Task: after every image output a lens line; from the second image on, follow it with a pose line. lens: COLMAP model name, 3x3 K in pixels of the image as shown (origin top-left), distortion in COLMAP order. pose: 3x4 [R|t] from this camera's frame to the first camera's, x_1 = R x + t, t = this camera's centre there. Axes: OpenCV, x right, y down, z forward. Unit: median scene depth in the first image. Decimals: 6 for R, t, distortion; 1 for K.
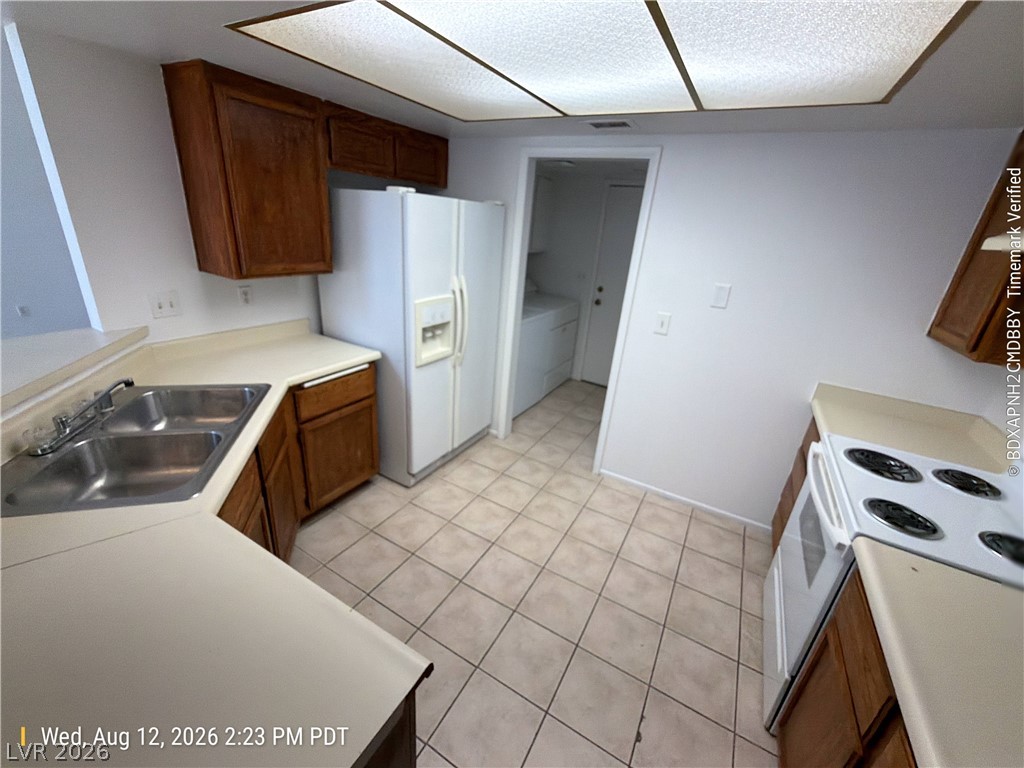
lens RADIAL K [[411.3, 0, 513.9], [0, 411.3, 383.4], [0, 0, 1]] dist [-0.000714, 0.000600]
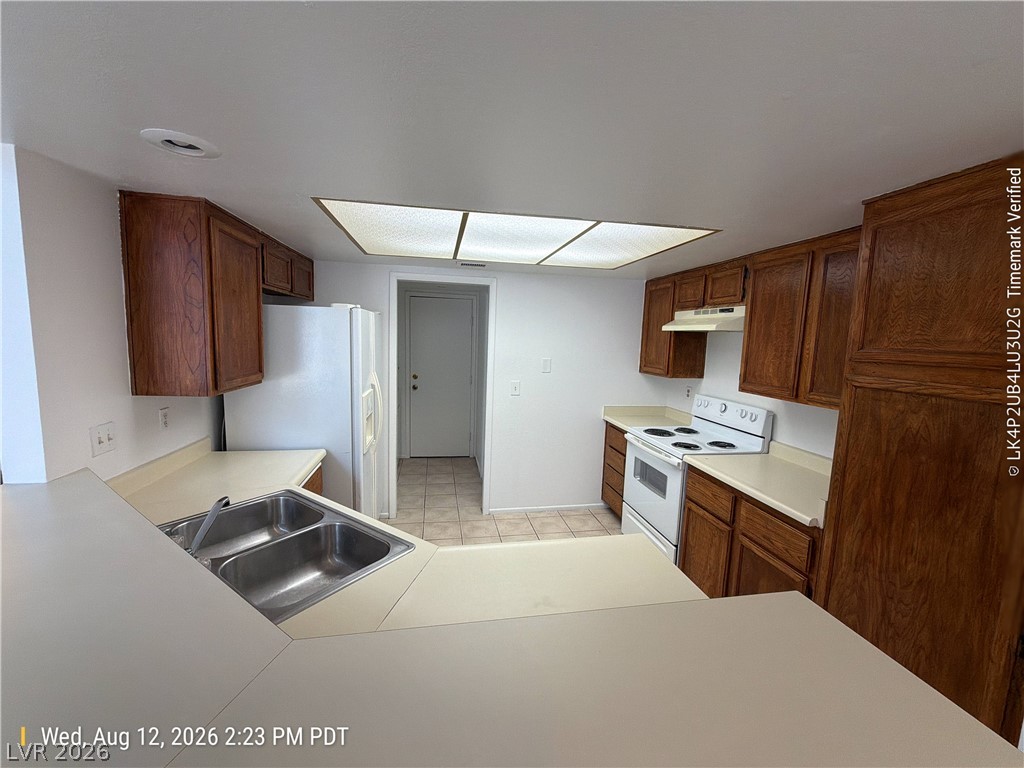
lens RADIAL K [[411.3, 0, 507.1], [0, 411.3, 387.3], [0, 0, 1]] dist [-0.000714, 0.000600]
pose [[0.766651, -0.133503, 0.628031, -0.581687], [0.261584, 0.958230, -0.115628, 0.013328], [-0.586362, 0.252929, 0.769550, -0.111298]]
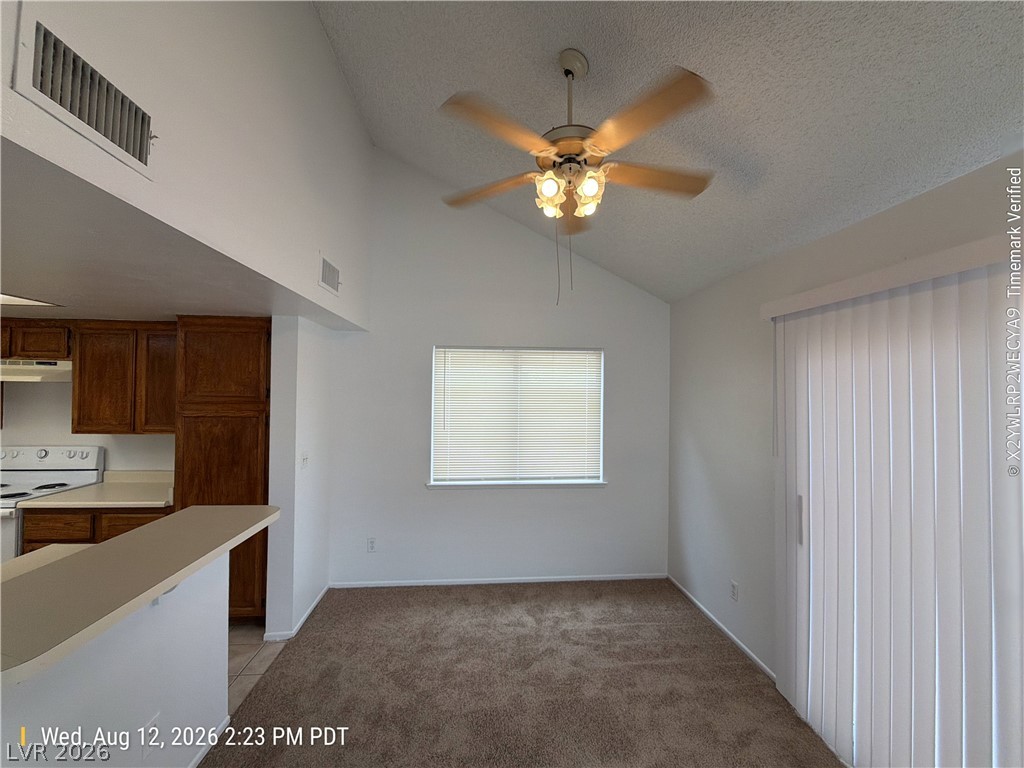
lens RADIAL K [[411.3, 0, 510.6], [0, 411.3, 380.9], [0, 0, 1]] dist [-0.000714, 0.000600]
pose [[-0.562262, -0.065527, 0.824359, -1.278508], [0.248780, 0.937274, 0.244186, -0.075439], [-0.788651, 0.342380, -0.510691, -0.102861]]
